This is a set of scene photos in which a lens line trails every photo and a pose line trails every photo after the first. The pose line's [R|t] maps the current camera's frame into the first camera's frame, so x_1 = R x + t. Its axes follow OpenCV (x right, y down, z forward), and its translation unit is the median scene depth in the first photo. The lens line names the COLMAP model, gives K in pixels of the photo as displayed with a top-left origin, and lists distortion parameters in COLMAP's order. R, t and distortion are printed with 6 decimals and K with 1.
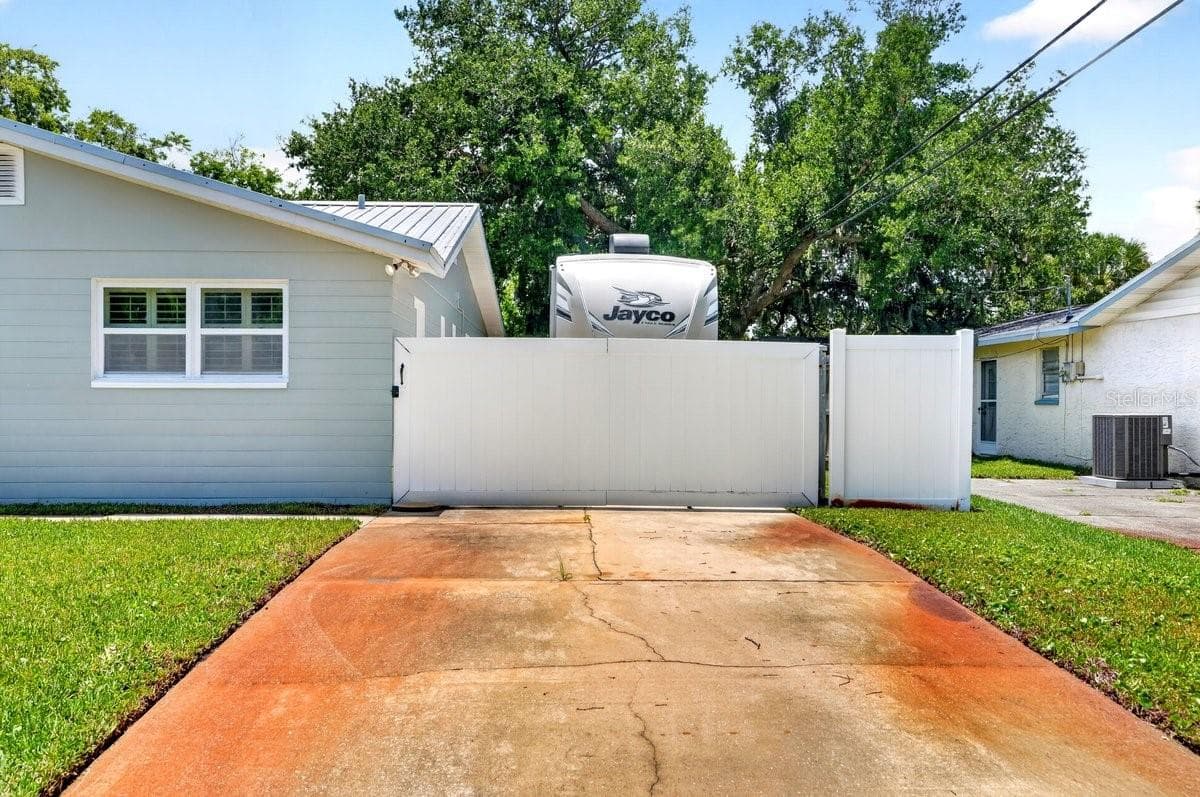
lens RADIAL K [[1055.7, 0, 595.8], [0, 1055.7, 411.5], [0, 0, 1]] dist [-0.003933, 0.003710]
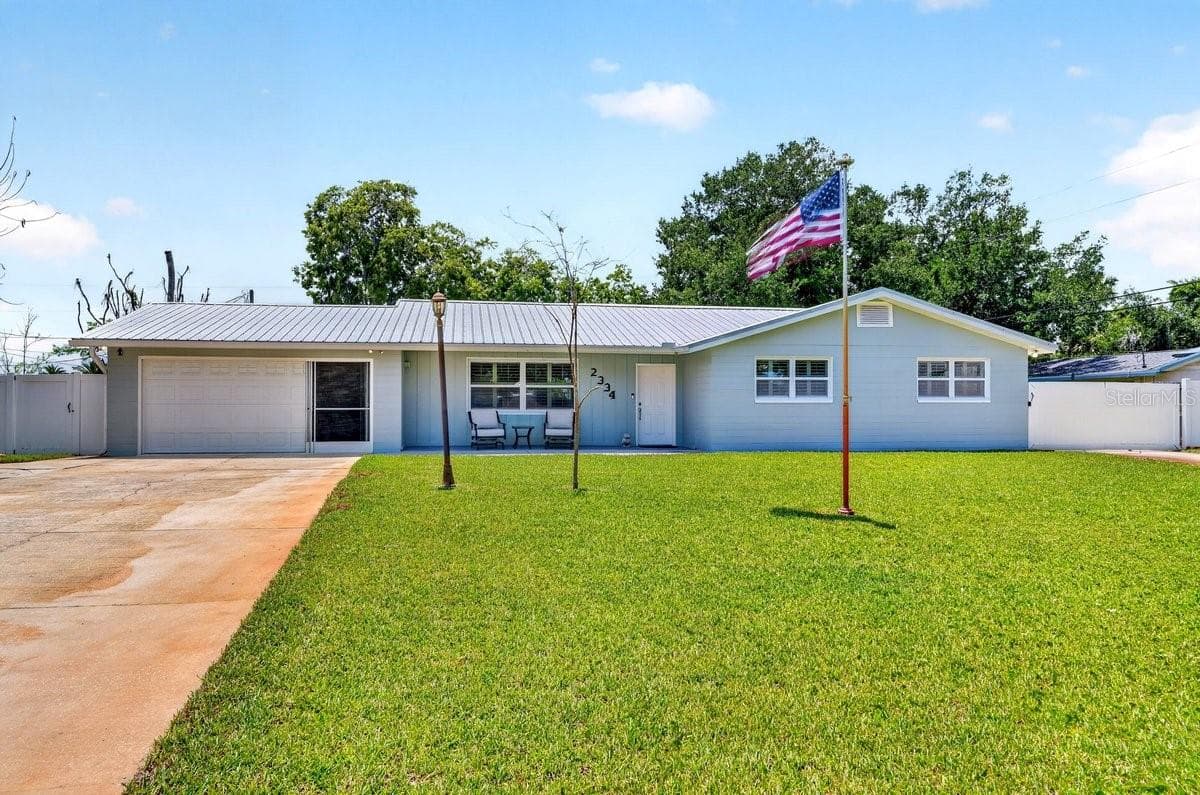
lens RADIAL K [[821.9, 0, 598.5], [0, 821.9, 379.7], [0, 0, 1]] dist [-0.004129, -0.002695]
pose [[0.991718, 0.002013, 0.128419, -1.097837], [0.004268, 0.998808, -0.048618, 0.010328], [-0.128364, 0.048763, 0.990528, -0.584625]]
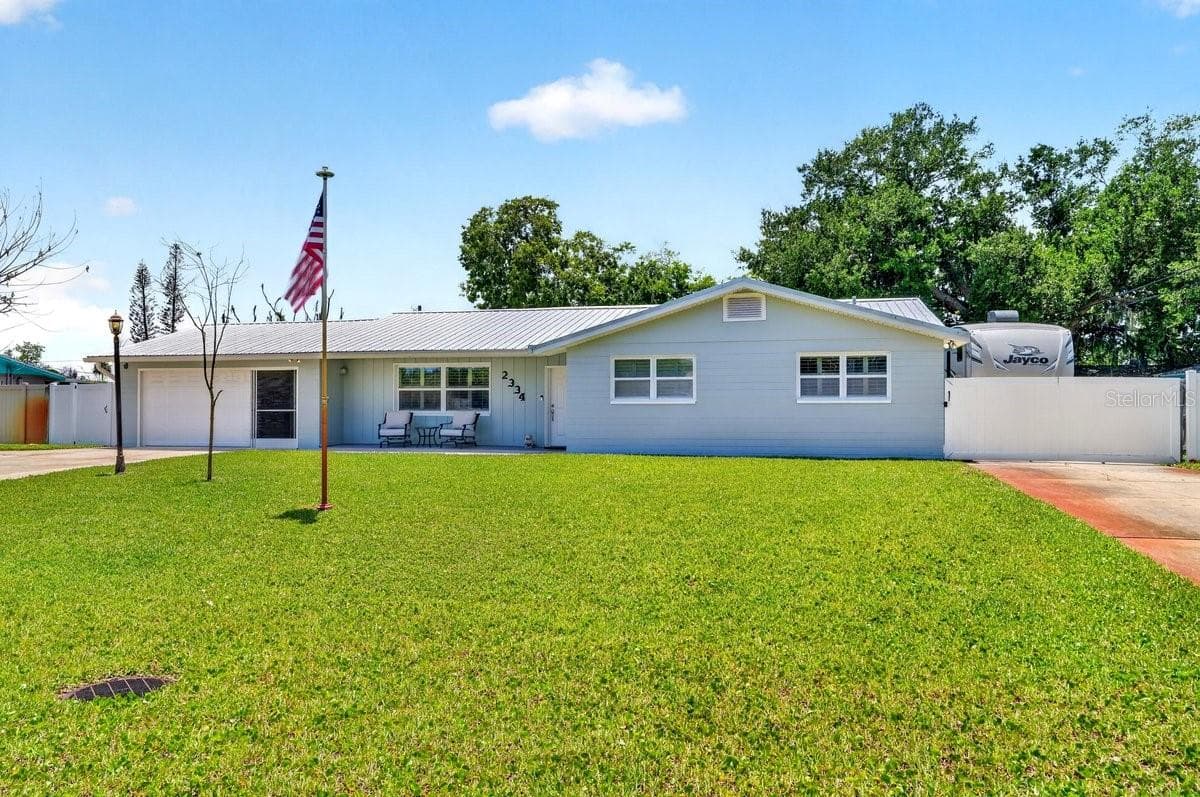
lens RADIAL K [[824.7, 0, 600.0], [0, 824.7, 398.5], [0, 0, 1]] dist [-0.001896, -0.004330]
pose [[0.965368, -0.006695, -0.260808, -0.324113], [-0.000712, 0.999599, -0.028295, 0.012003], [0.260893, 0.027500, 0.964976, -0.556341]]
